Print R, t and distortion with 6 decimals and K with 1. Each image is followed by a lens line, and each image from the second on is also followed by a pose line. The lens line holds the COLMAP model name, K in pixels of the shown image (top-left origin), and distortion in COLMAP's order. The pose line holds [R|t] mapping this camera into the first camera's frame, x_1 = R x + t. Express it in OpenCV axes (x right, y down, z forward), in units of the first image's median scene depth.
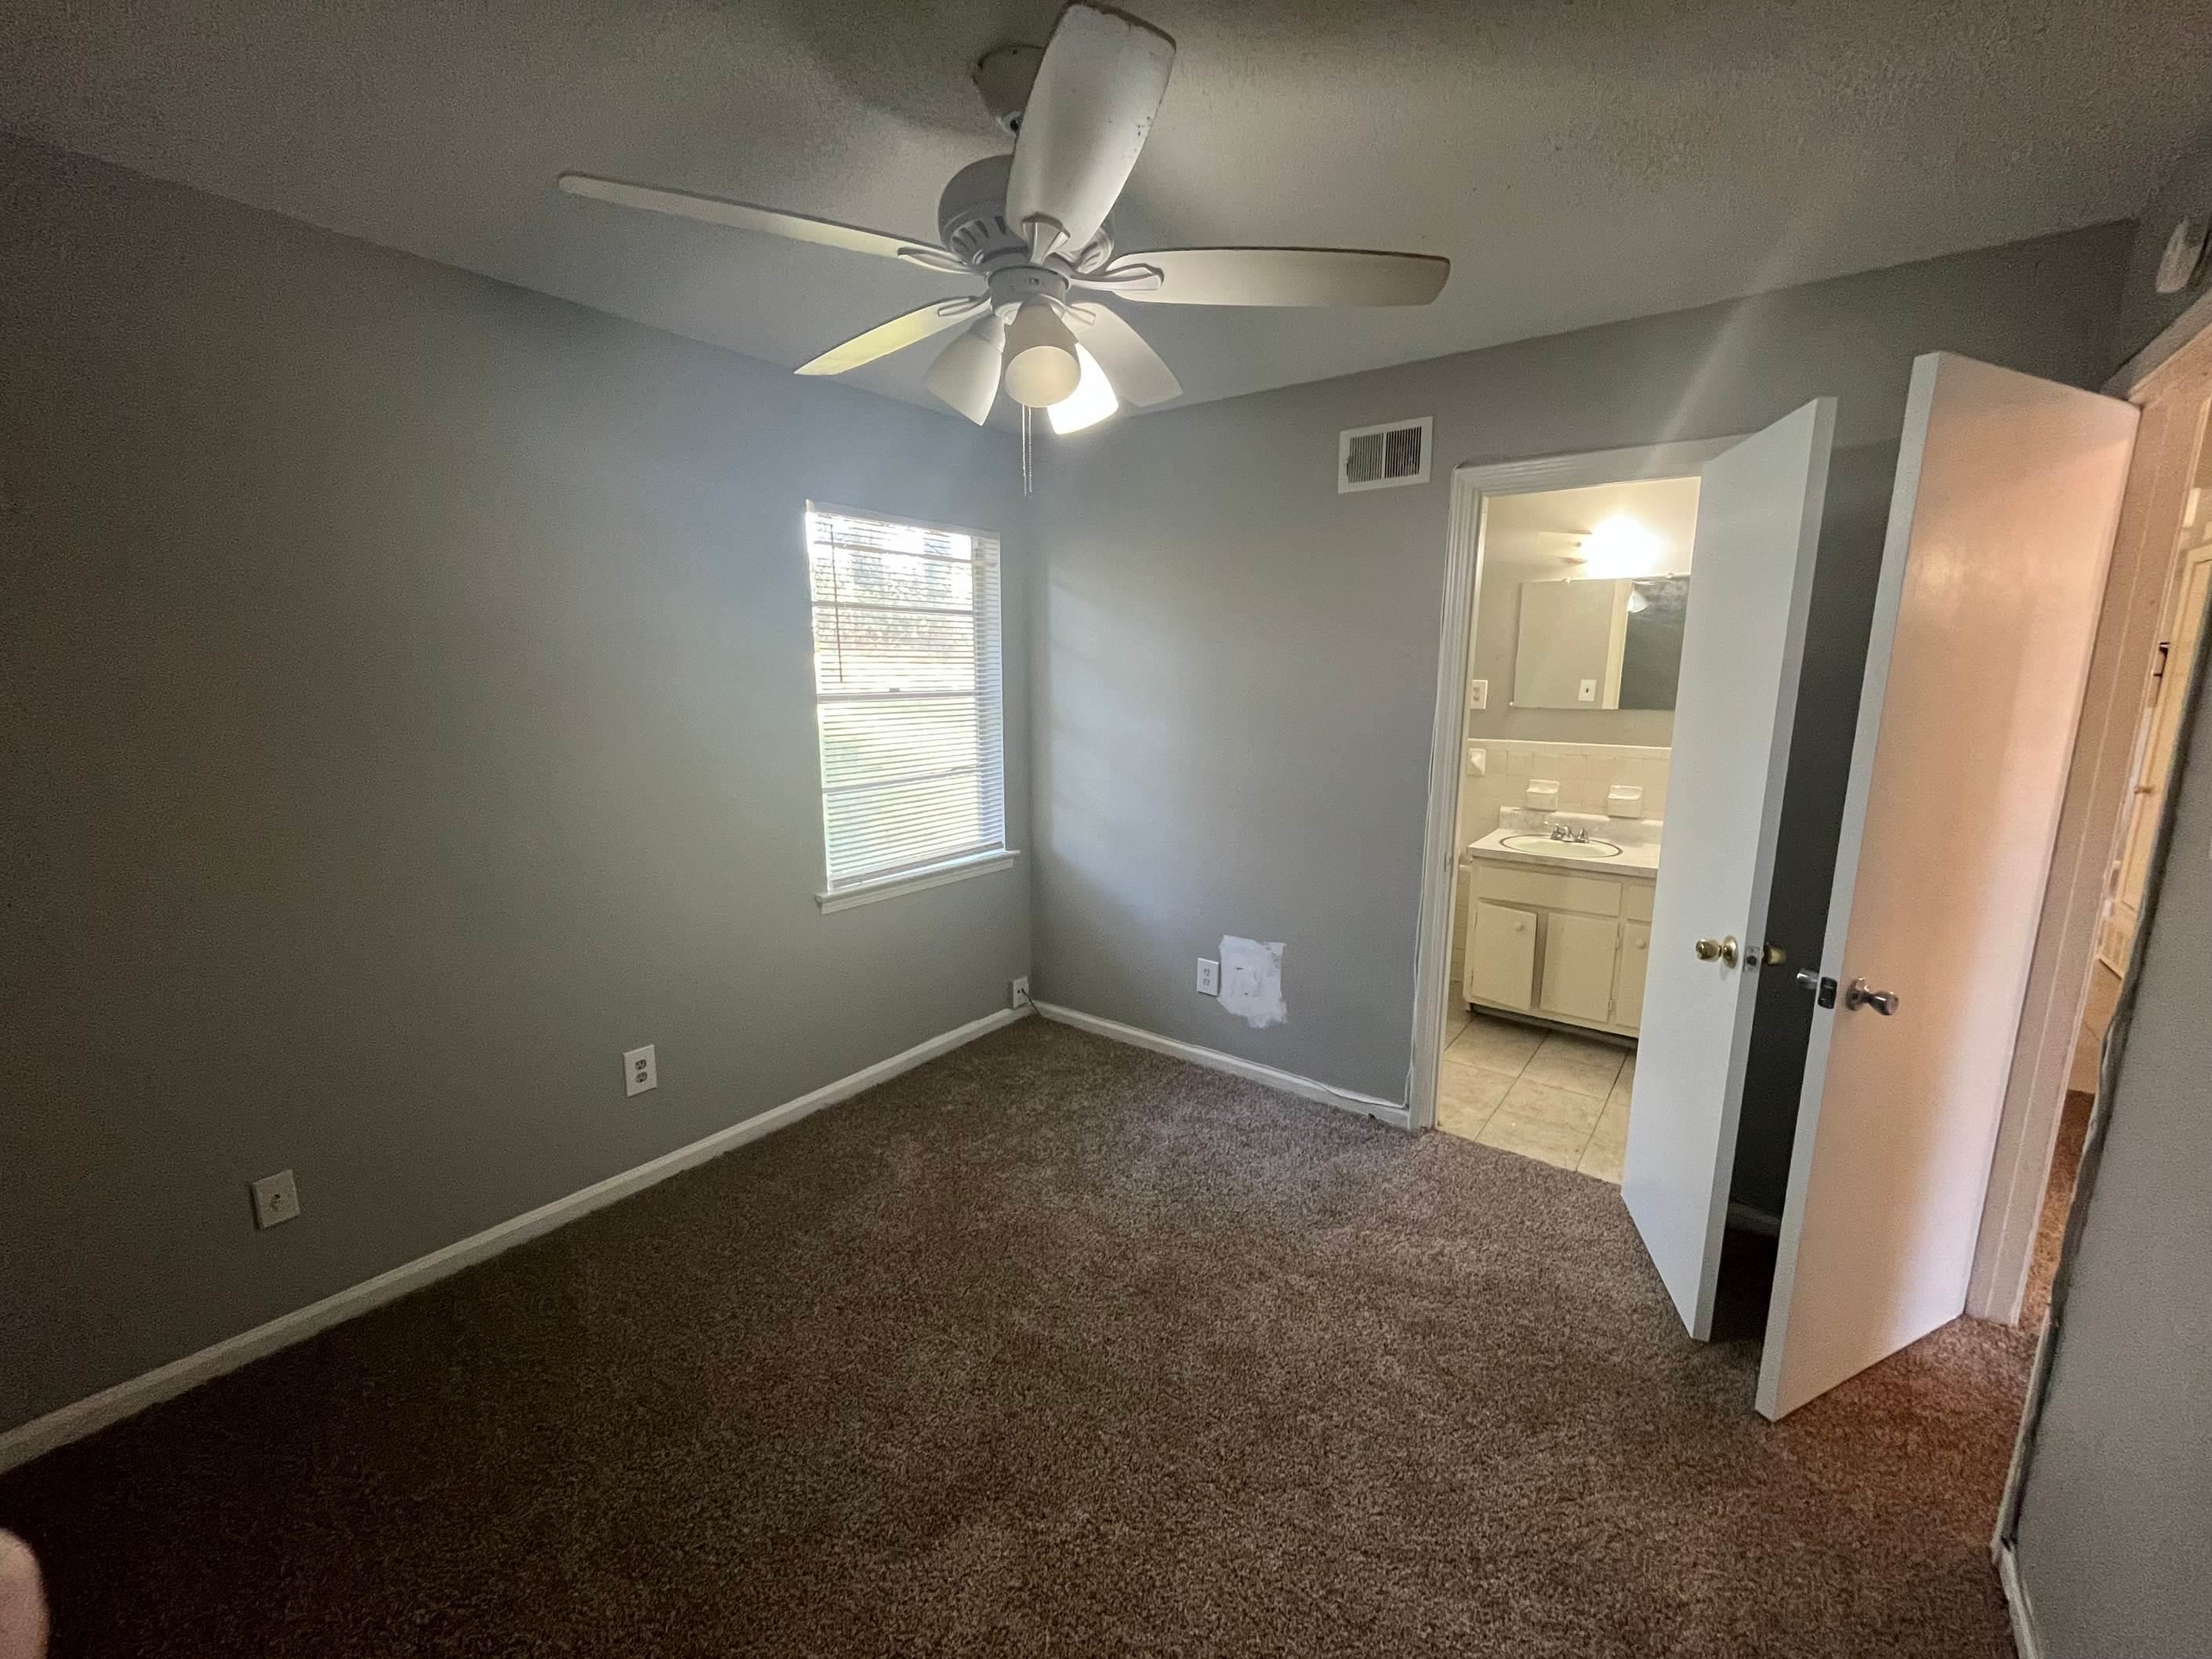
lens RADIAL K [[900.7, 0, 1110.8], [0, 900.7, 830.8], [0, 0, 1]] dist [-0.003663, 0.000468]
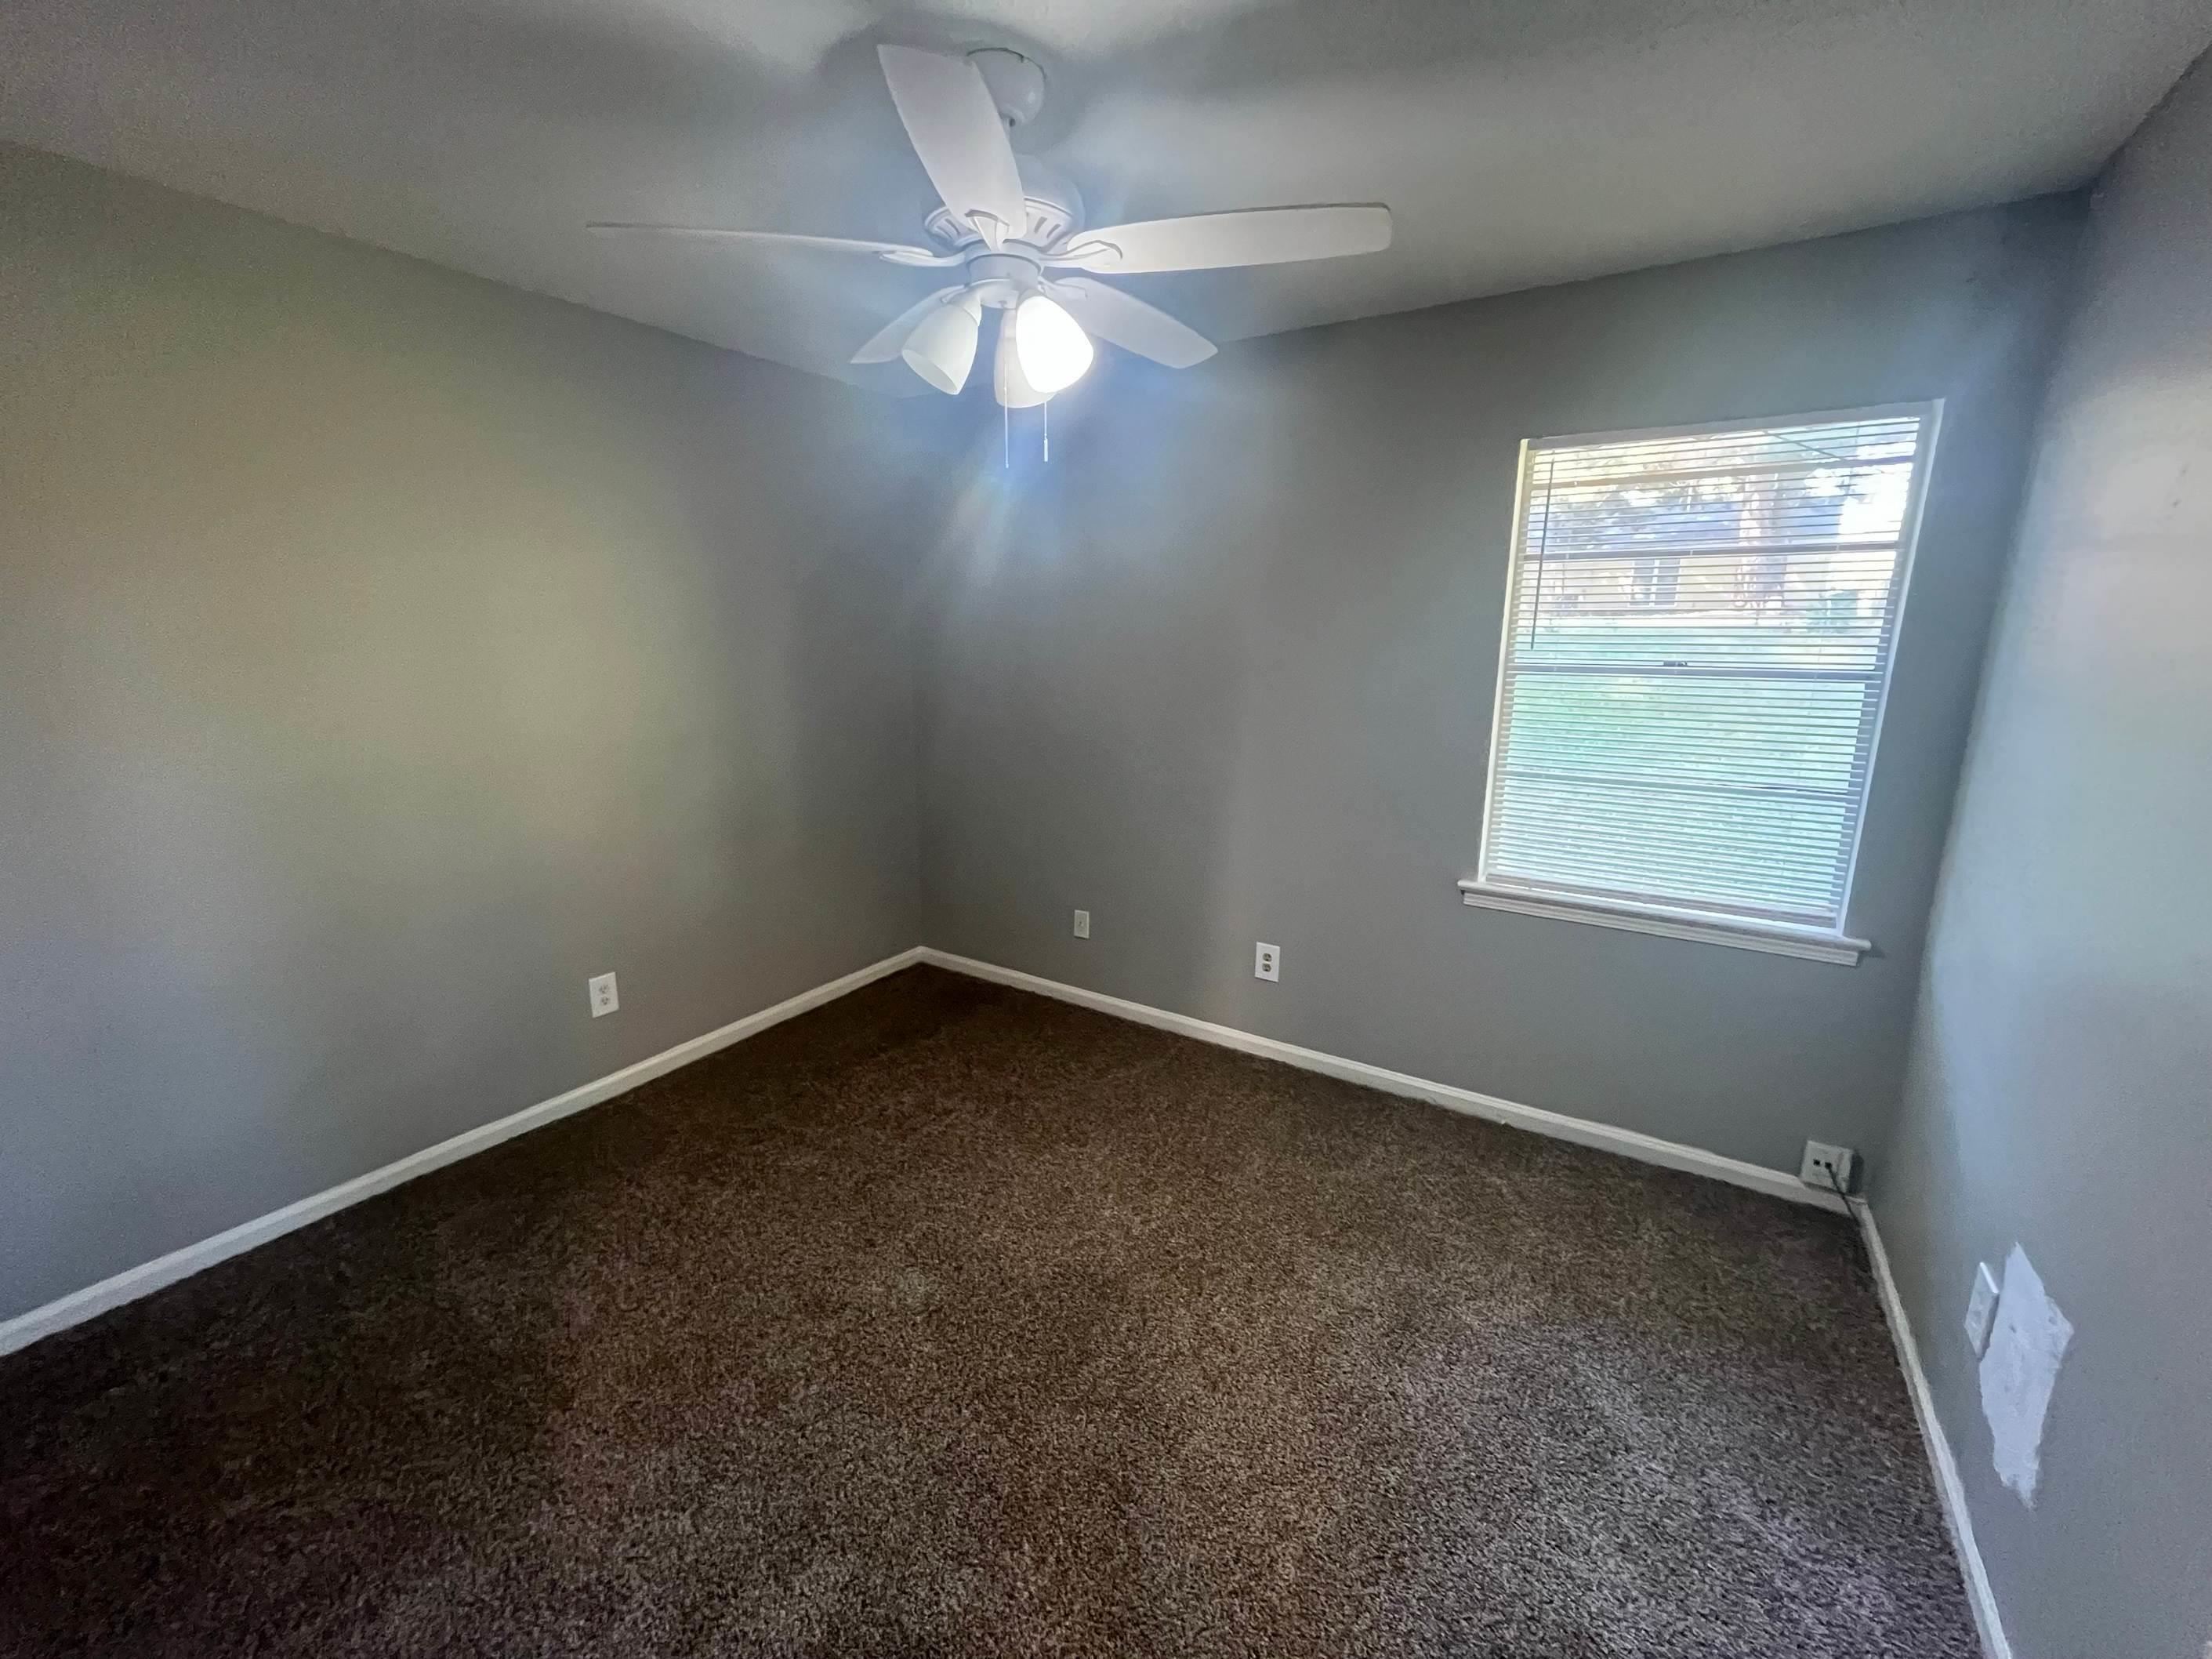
lens RADIAL K [[900.7, 0, 1097.2], [0, 900.7, 824.1], [0, 0, 1]] dist [-0.003663, 0.000468]
pose [[0.071790, 0.208159, -0.975457, 0.467415], [-0.183667, 0.964015, 0.192201, -0.081676], [0.980364, 0.165361, 0.107438, 0.462344]]
